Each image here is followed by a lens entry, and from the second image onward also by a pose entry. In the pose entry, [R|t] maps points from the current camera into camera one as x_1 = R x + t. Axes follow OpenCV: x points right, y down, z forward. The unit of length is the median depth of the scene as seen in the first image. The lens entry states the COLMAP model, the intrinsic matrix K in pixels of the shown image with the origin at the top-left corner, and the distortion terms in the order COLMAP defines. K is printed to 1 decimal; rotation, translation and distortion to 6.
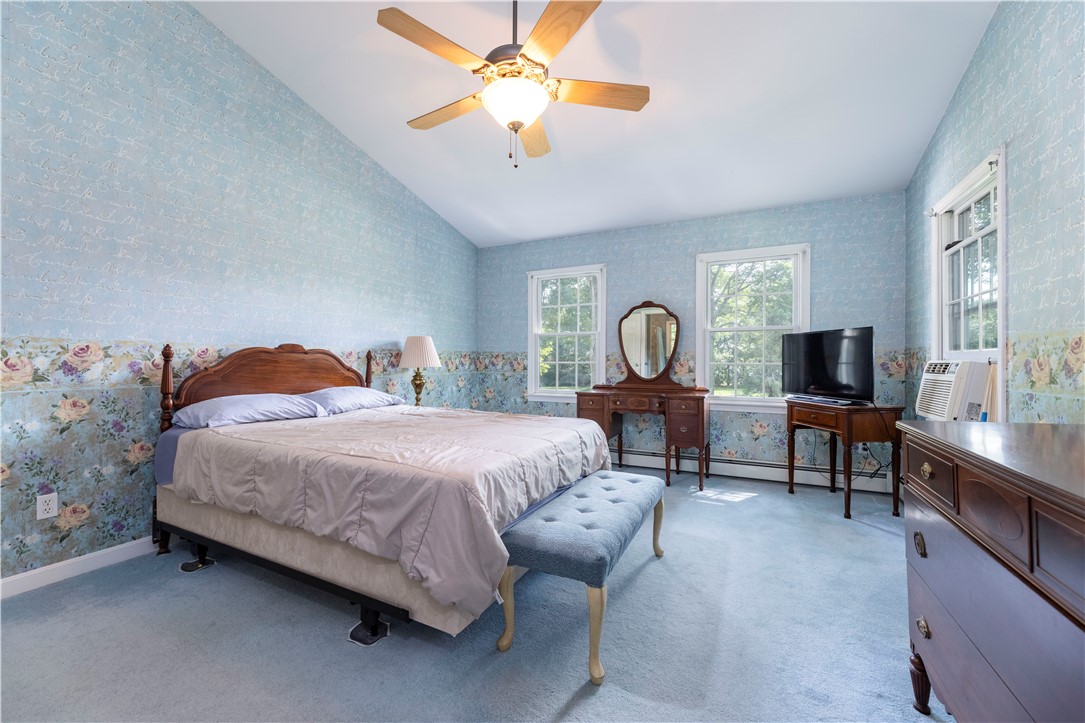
lens RADIAL K [[432.6, 0, 540.4], [0, 432.6, 361.6], [0, 0, 1]] dist [-0.001138, -0.000061]
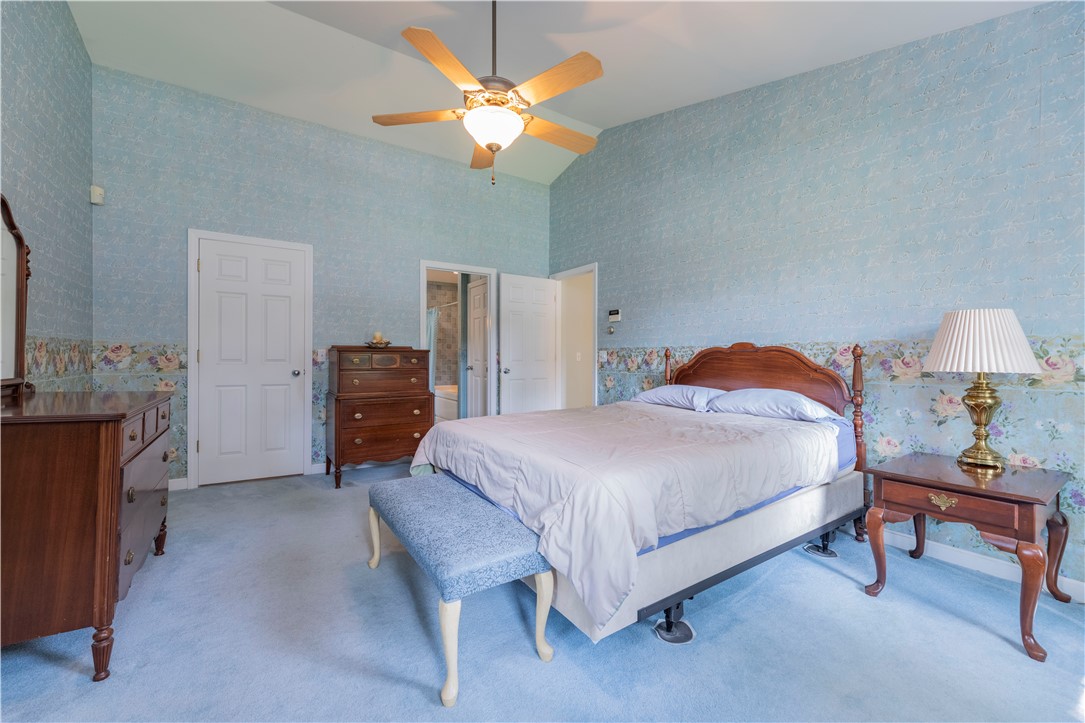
lens RADIAL K [[432.6, 0, 540.4], [0, 432.6, 361.6], [0, 0, 1]] dist [-0.001138, -0.000061]
pose [[-0.507838, 0.005015, -0.861438, 0.534606], [-0.003080, 0.999966, 0.007638, -0.002011], [0.861447, 0.006532, -0.507805, 1.058405]]
